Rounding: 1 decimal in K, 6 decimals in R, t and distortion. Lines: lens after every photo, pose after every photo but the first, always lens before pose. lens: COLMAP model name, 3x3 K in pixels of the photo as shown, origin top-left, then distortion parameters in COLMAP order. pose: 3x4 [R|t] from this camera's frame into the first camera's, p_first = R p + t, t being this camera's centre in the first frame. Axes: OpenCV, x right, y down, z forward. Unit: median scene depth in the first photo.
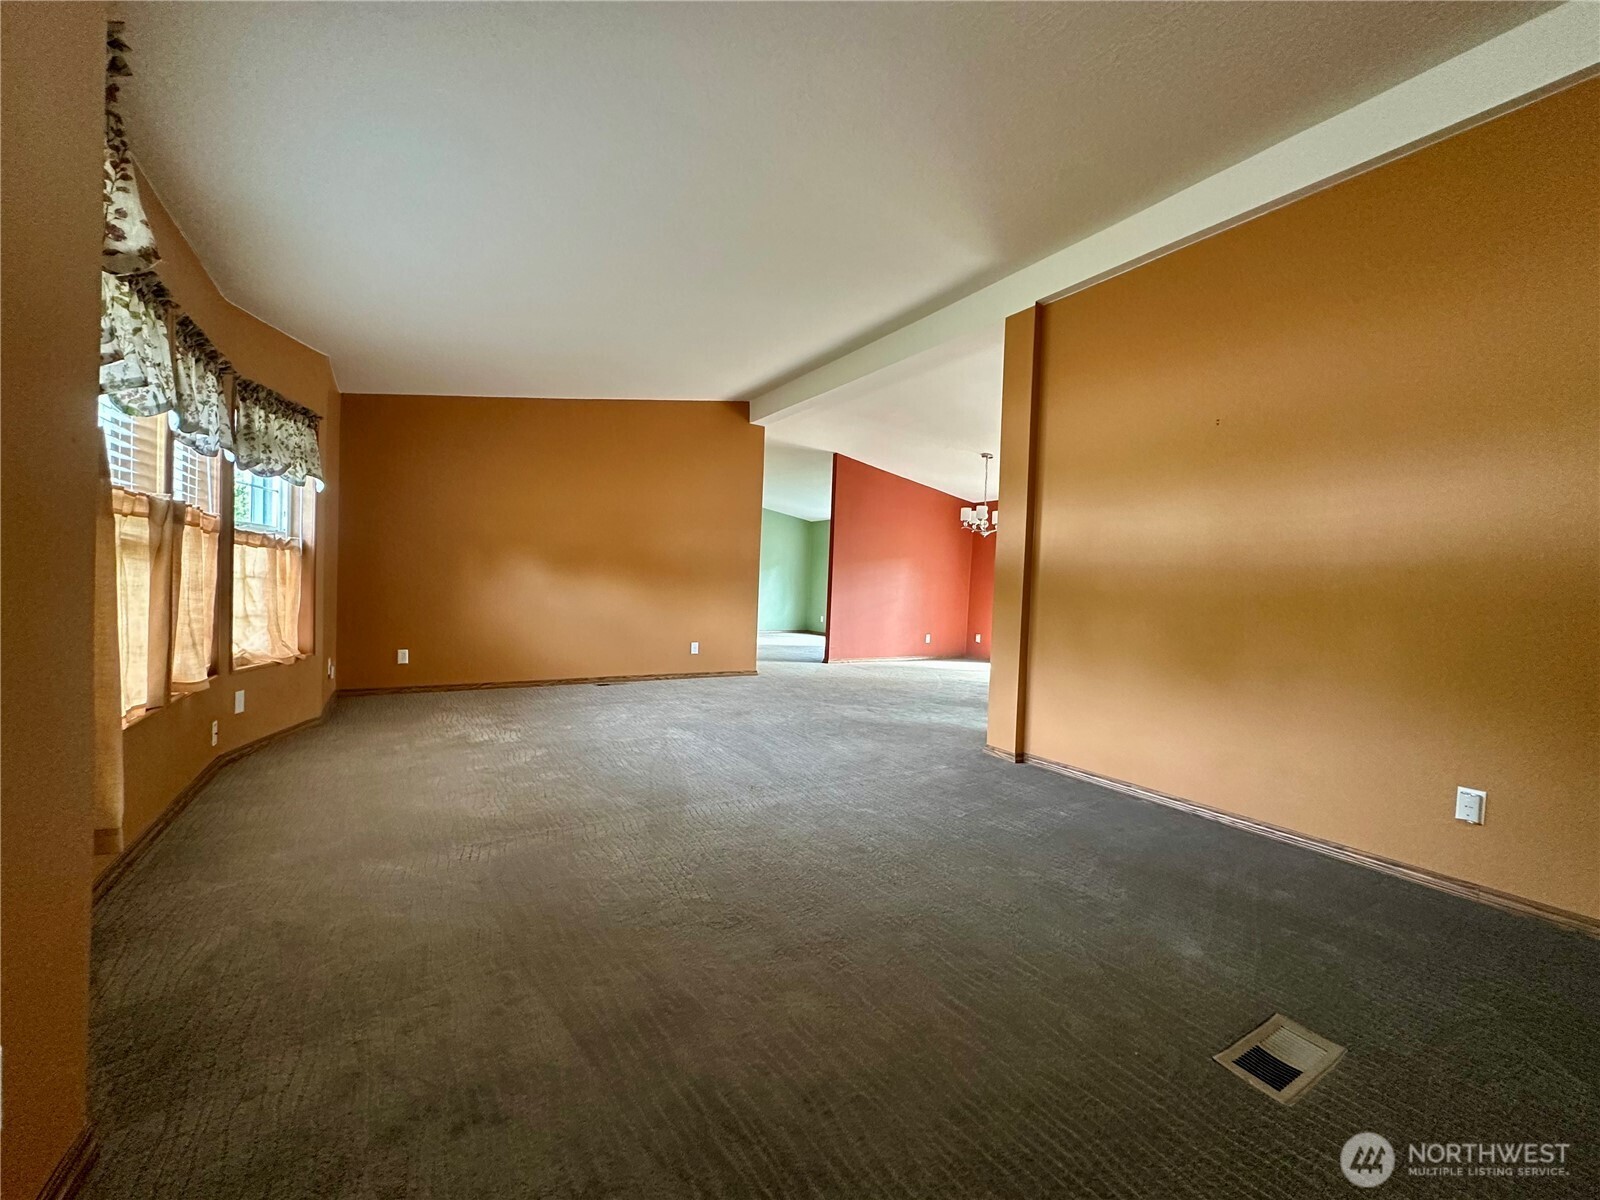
lens RADIAL K [[637.9, 0, 797.2], [0, 637.9, 607.6], [0, 0, 1]] dist [0.000612, -0.000922]
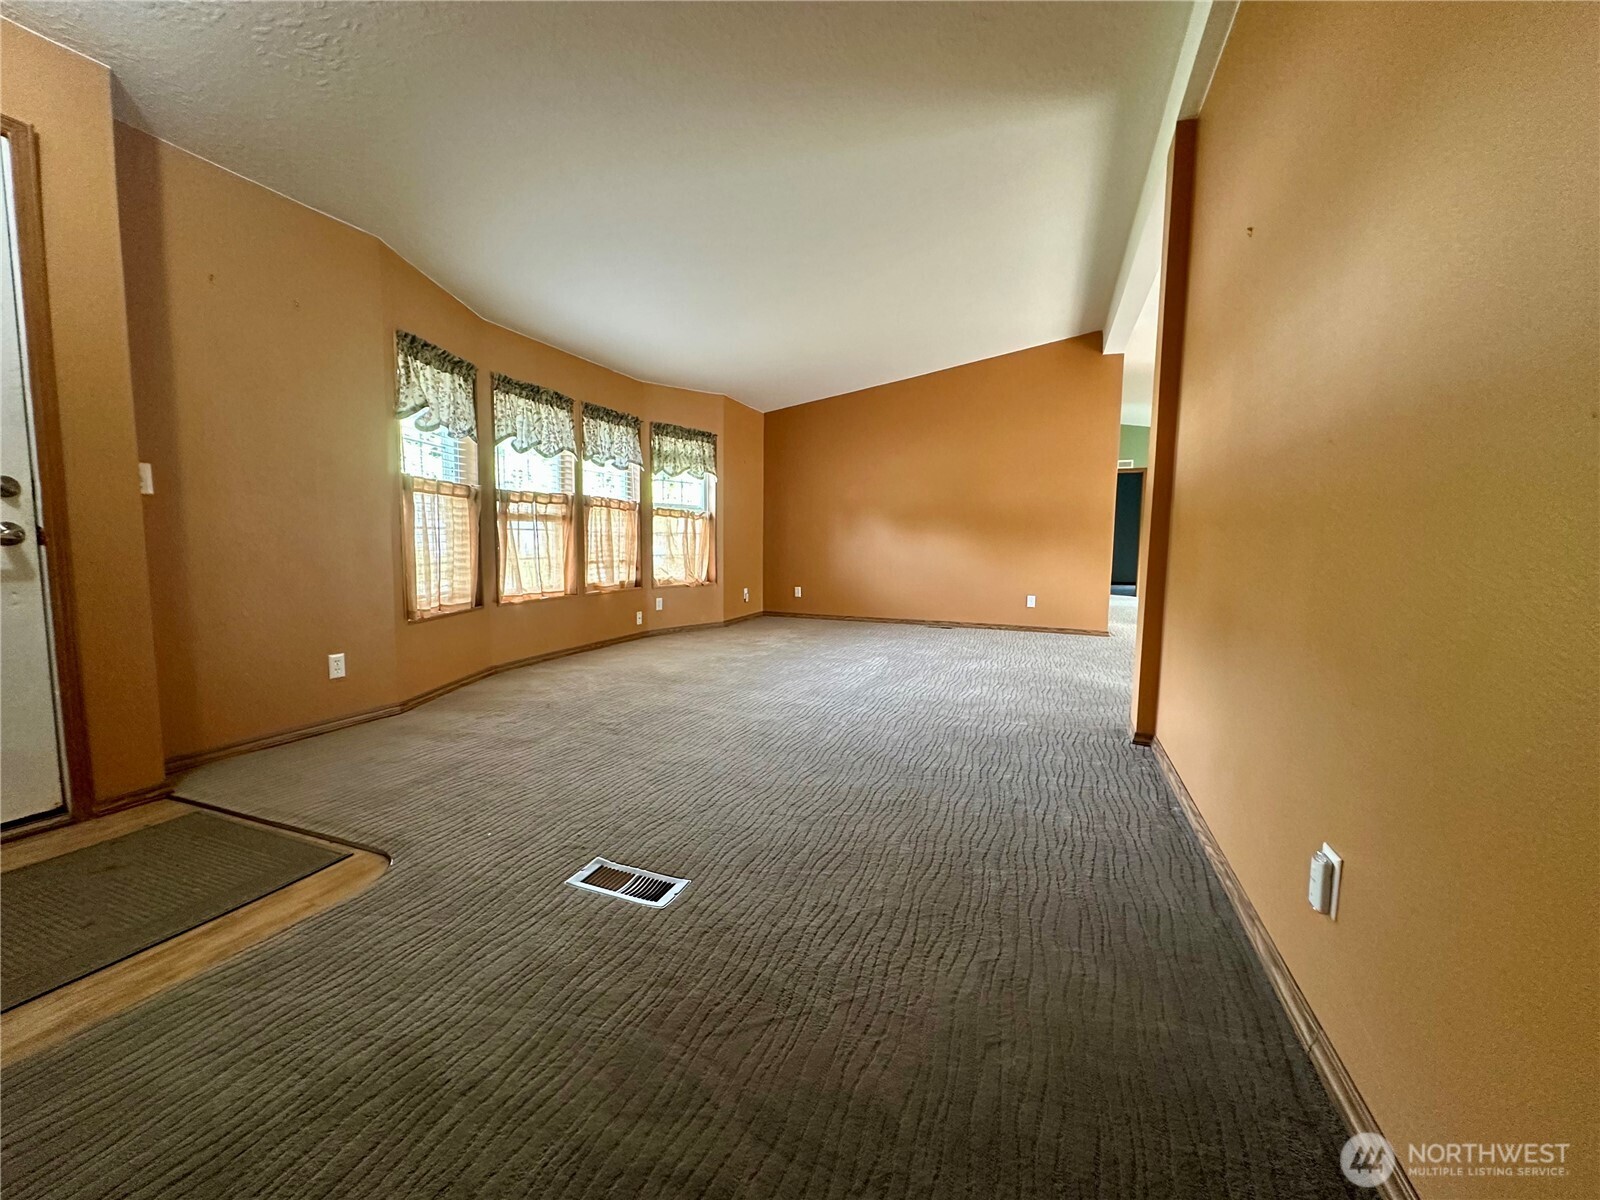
lens RADIAL K [[637.9, 0, 797.2], [0, 637.9, 602.7], [0, 0, 1]] dist [0.000612, -0.000922]
pose [[0.601282, 0.053289, -0.797258, 0.689919], [-0.020053, 0.998466, 0.051614, 0.037195], [0.798785, -0.015047, 0.601428, 0.194113]]
